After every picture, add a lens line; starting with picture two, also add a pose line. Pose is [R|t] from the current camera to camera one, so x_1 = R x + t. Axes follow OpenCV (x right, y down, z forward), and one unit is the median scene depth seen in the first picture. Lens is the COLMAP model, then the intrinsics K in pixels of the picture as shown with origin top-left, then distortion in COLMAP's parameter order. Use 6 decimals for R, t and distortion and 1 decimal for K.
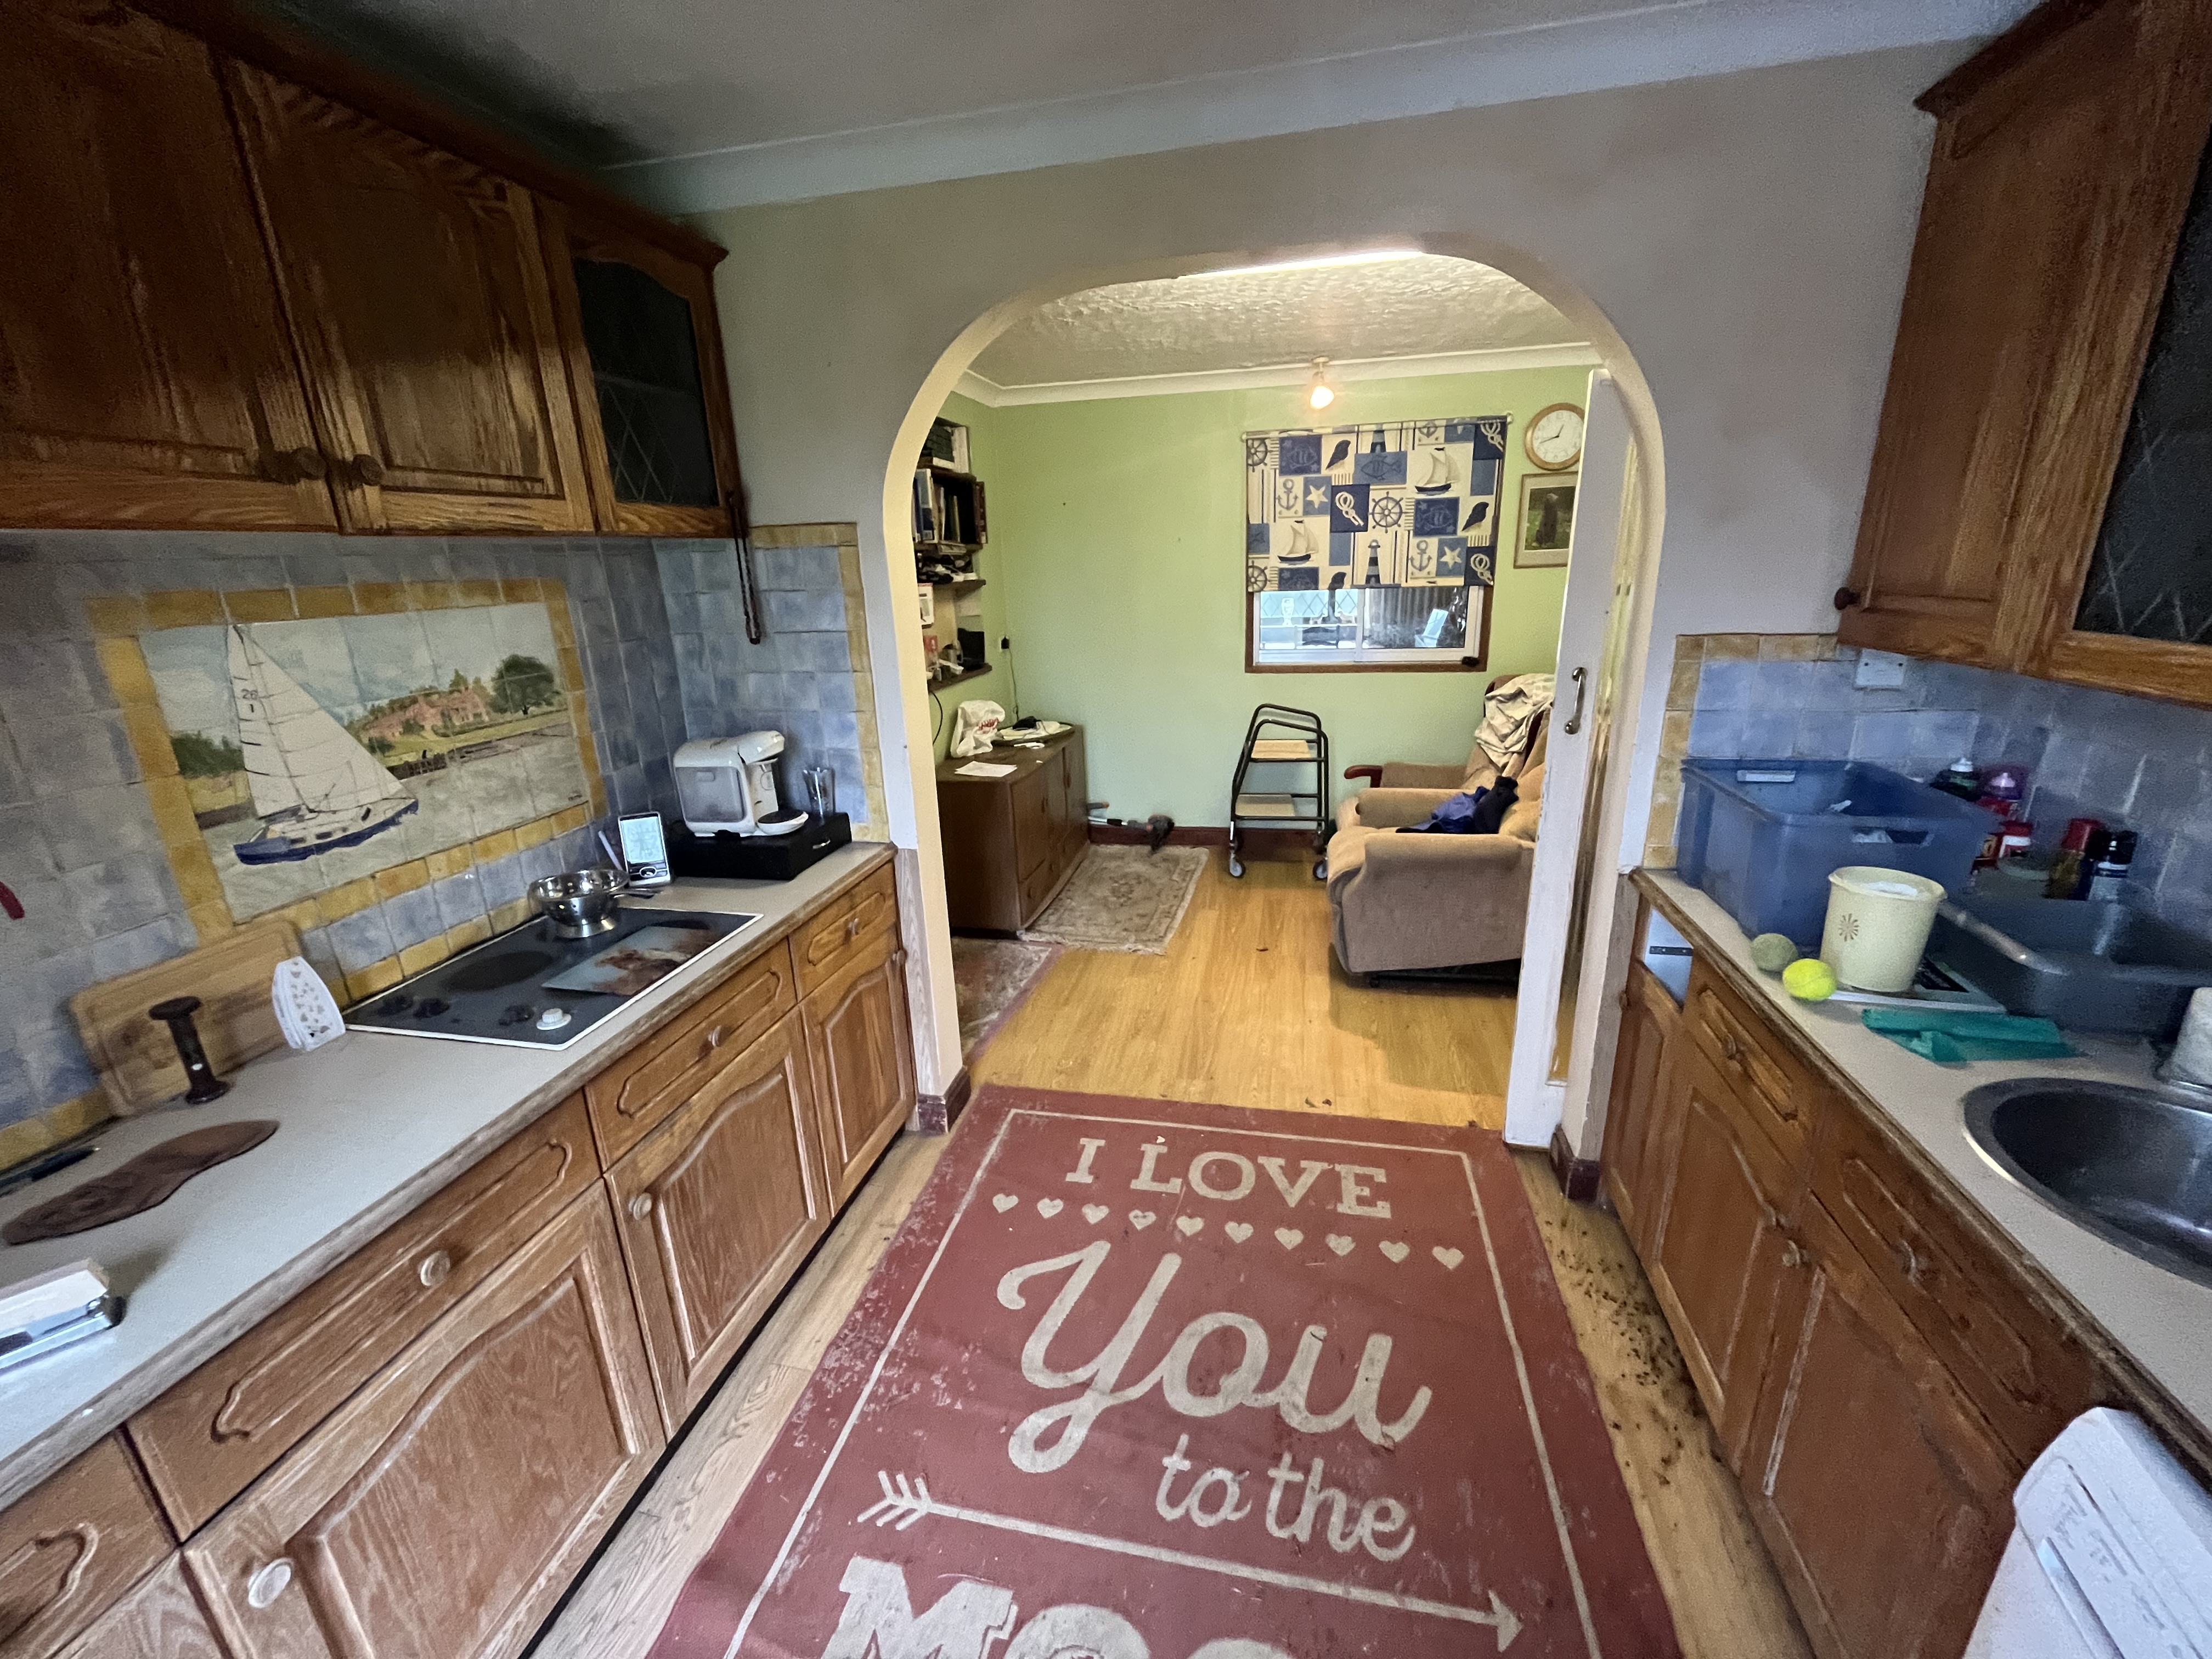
lens RADIAL K [[890.6, 0, 1110.7], [0, 890.6, 832.2], [0, 0, 1]] dist [0.001080, -0.000264]
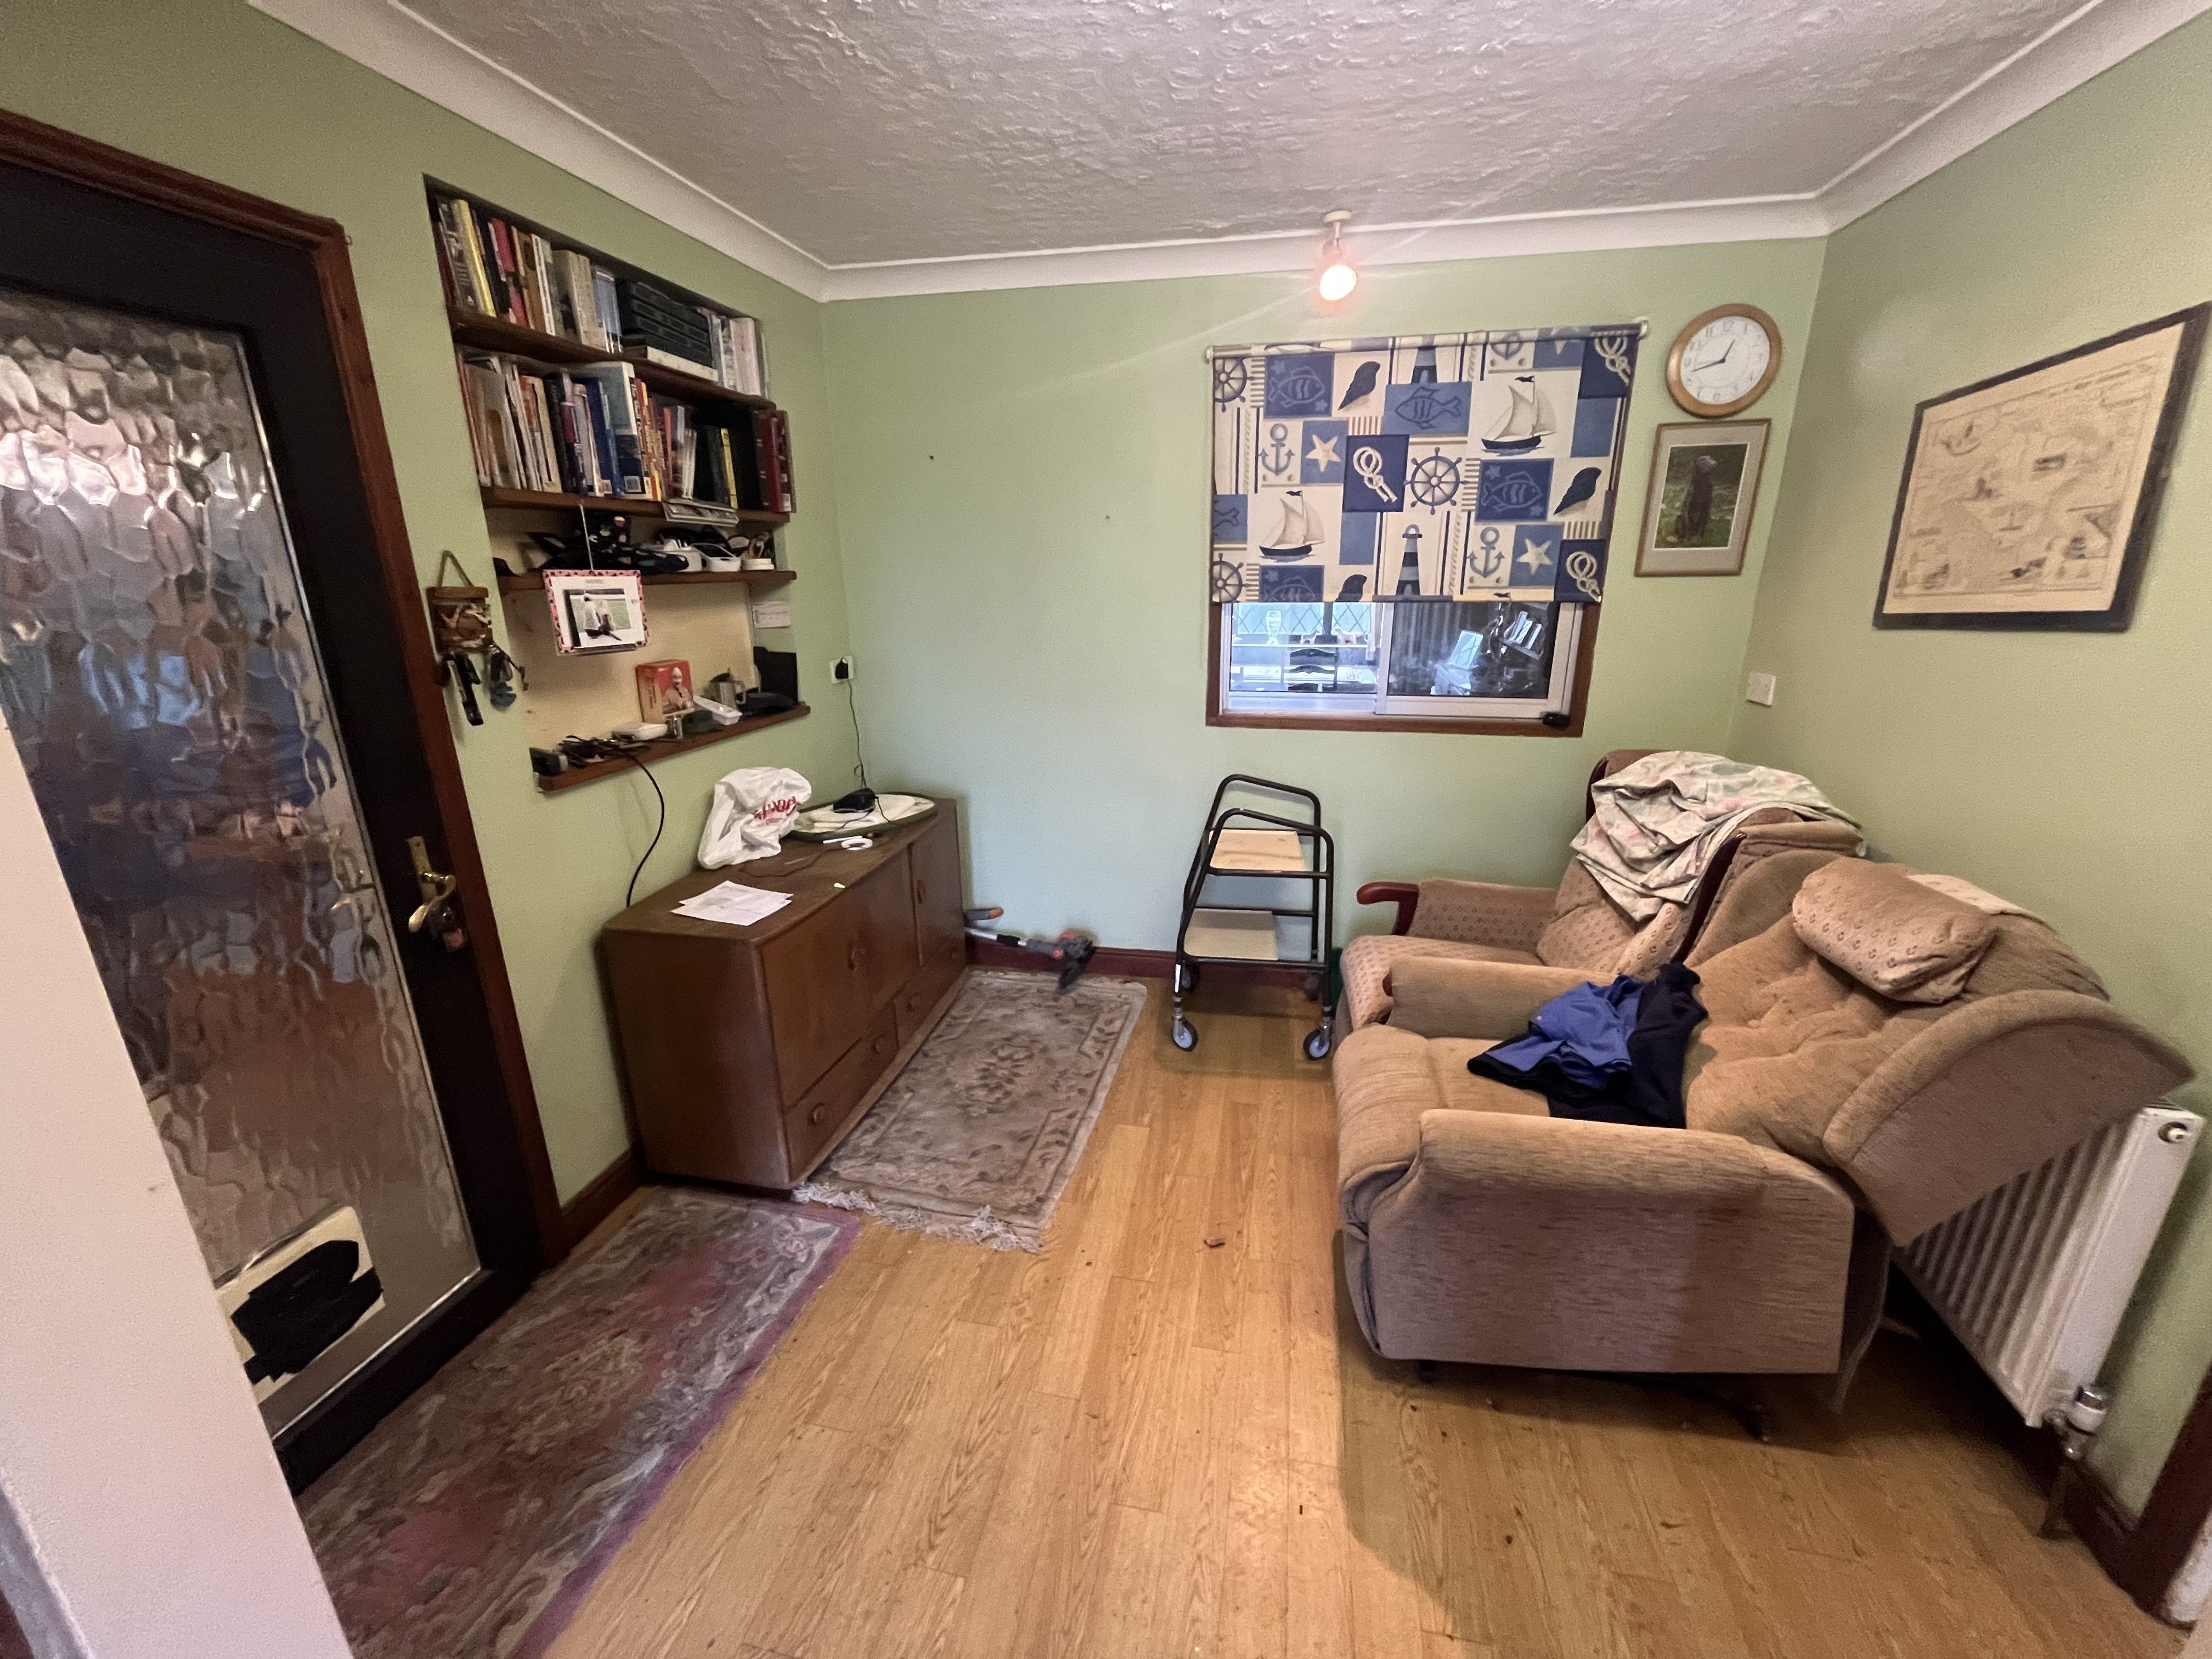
lens RADIAL K [[890.6, 0, 1108.1], [0, 890.6, 832.1], [0, 0, 1]] dist [0.001080, -0.000264]
pose [[0.999561, 0.023209, 0.018424, 0.074834], [-0.023125, 0.999721, -0.004780, -0.104075], [-0.018530, 0.004352, 0.999819, 0.378317]]
